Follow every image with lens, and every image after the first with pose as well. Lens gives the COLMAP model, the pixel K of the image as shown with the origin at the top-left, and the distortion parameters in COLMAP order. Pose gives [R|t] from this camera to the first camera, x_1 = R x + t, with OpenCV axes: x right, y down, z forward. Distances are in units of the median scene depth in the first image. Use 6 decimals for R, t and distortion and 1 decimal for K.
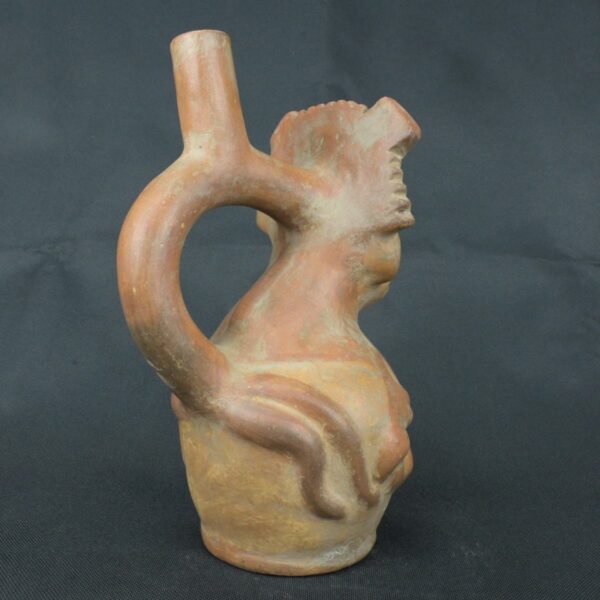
lens RADIAL K [[696.1, 0, 300.0], [0, 696.1, 300.0], [0, 0, 1]] dist [0.001988, -0.010519]
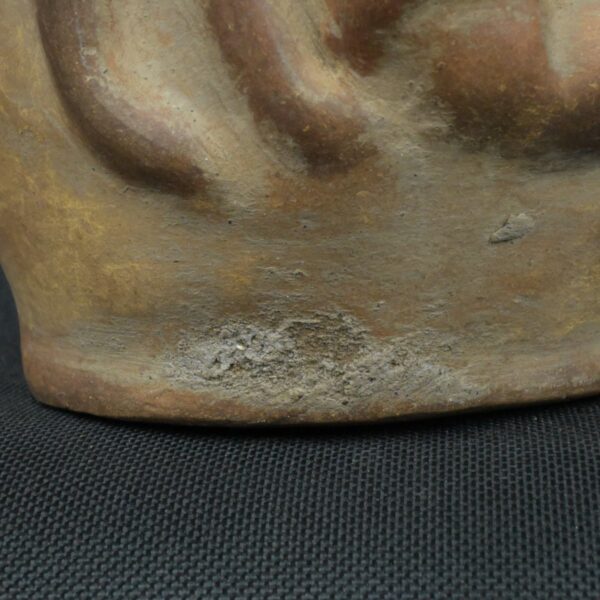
lens RADIAL K [[1951.3, 0, 300.0], [0, 1951.3, 300.0], [0, 0, 1]] dist [0.074960, -0.915318]
pose [[0.732245, 0.038375, -0.679960, 0.578165], [-0.016994, 0.999130, 0.038087, 0.324105], [0.680829, -0.016334, 0.732260, 0.492850]]
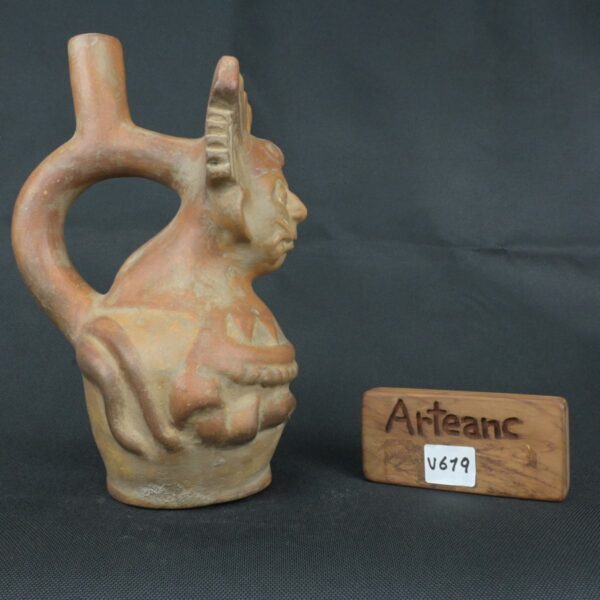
lens RADIAL K [[656.2, 0, 300.0], [0, 656.2, 300.0], [0, 0, 1]] dist [-0.004021, -0.025941]
pose [[0.759929, 0.010426, -0.649922, 0.889002], [-0.043457, 0.998449, -0.034796, 0.101200], [0.648552, 0.054686, 0.759204, 0.381620]]
